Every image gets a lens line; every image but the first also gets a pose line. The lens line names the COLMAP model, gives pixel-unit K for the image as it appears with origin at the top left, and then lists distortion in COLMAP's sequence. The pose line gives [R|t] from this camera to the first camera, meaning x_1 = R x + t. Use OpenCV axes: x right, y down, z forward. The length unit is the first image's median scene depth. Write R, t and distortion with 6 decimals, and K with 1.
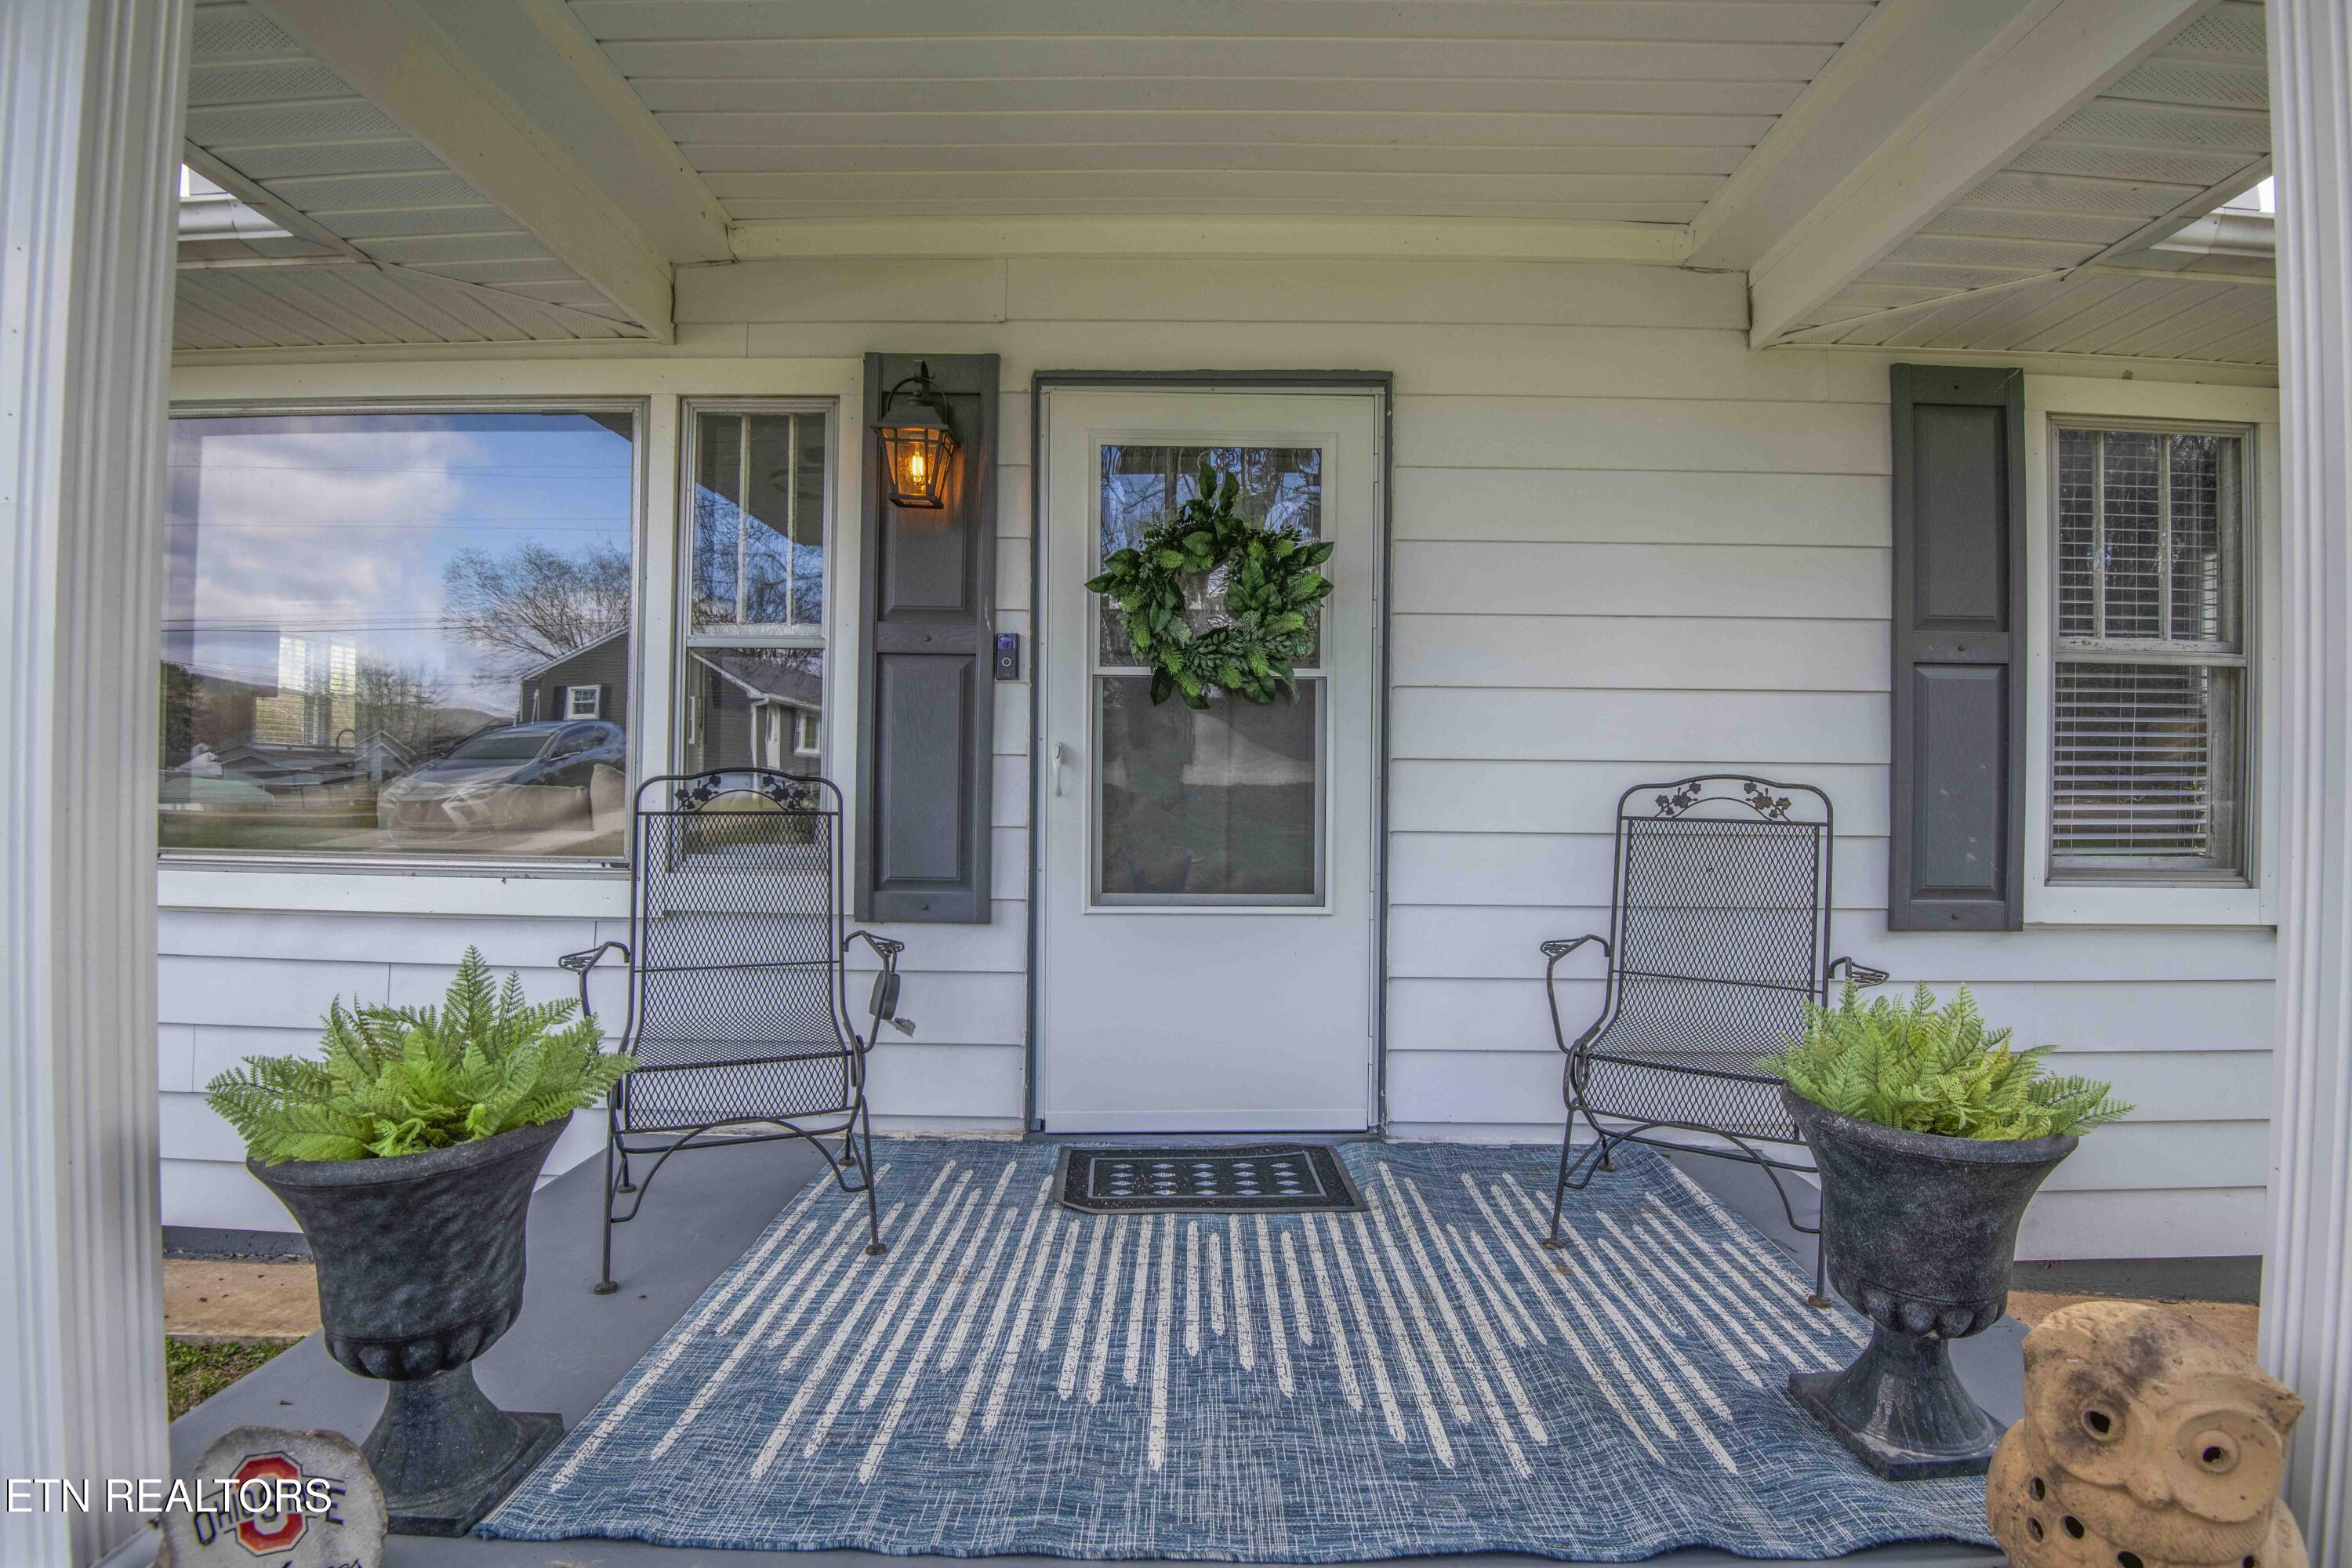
lens RADIAL K [[1085.4, 0, 1182.7], [0, 1085.4, 780.9], [0, 0, 1]] dist [-0.008383, -0.021615]
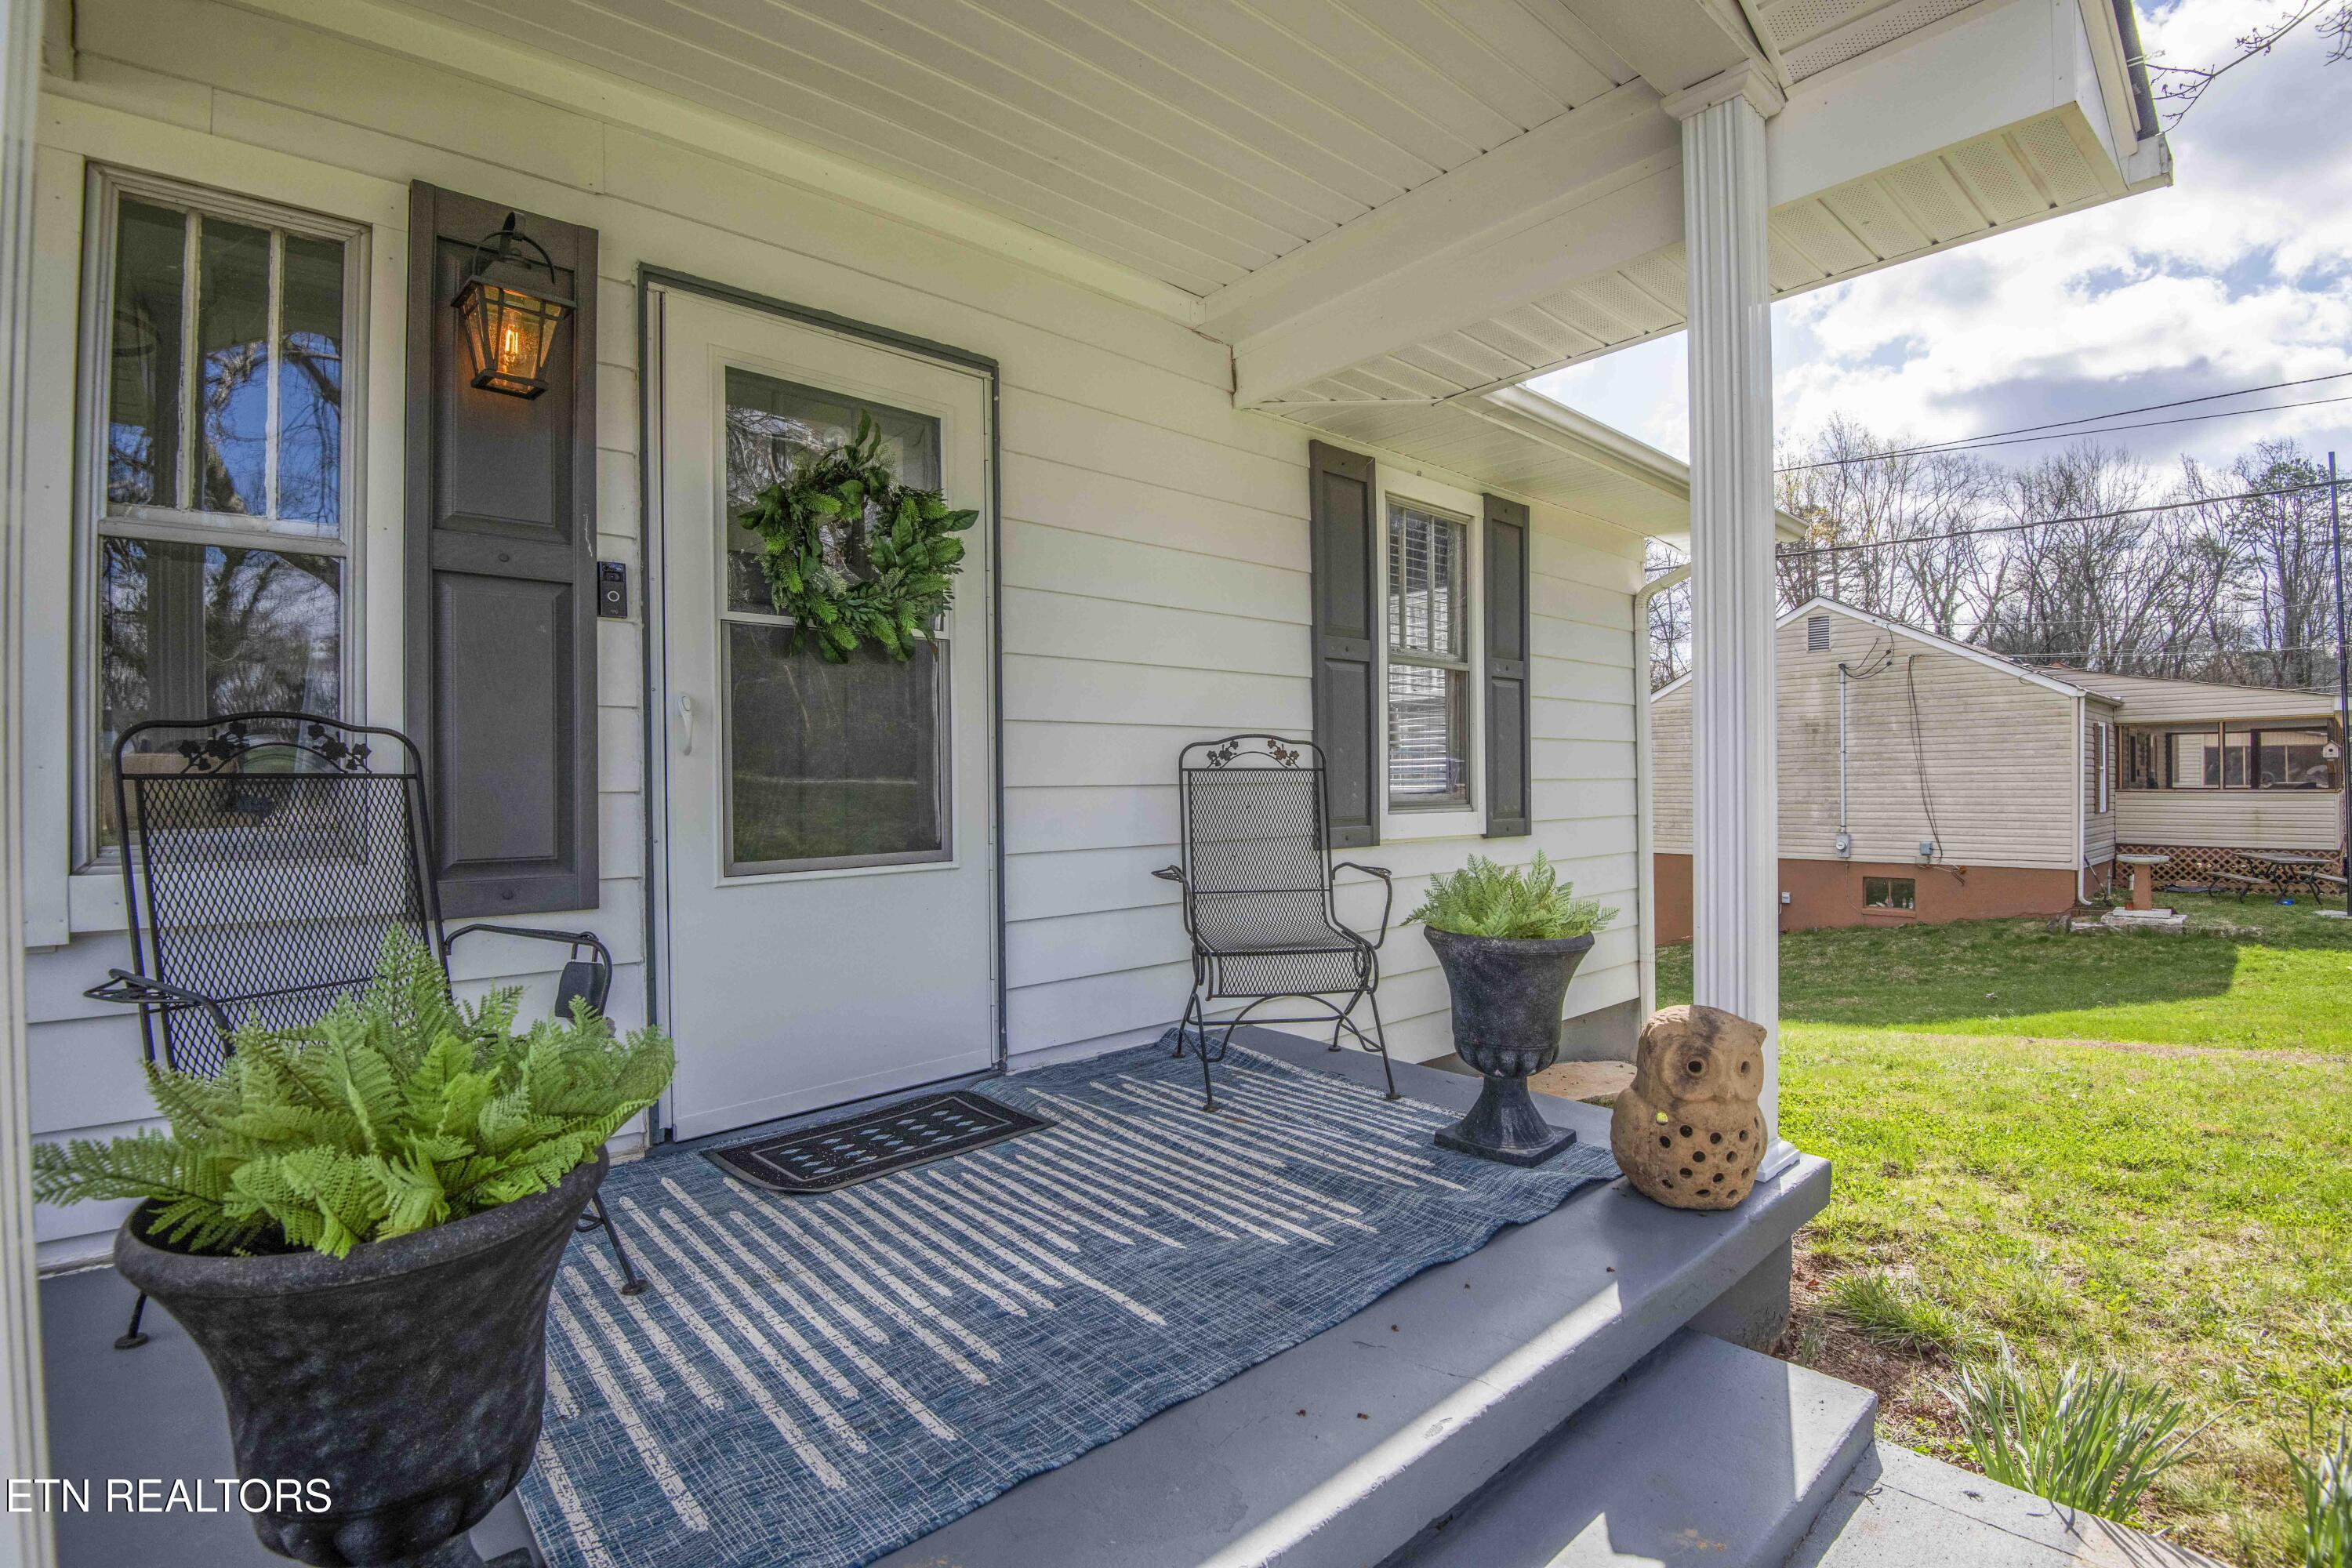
lens RADIAL K [[1085.4, 0, 1182.7], [0, 1085.4, 780.9], [0, 0, 1]] dist [-0.008383, -0.021615]
pose [[0.740918, -0.018573, 0.671339, -0.425082], [0.018294, 0.999805, 0.007470, 0.037720], [-0.671347, 0.006747, 0.741113, 0.085534]]
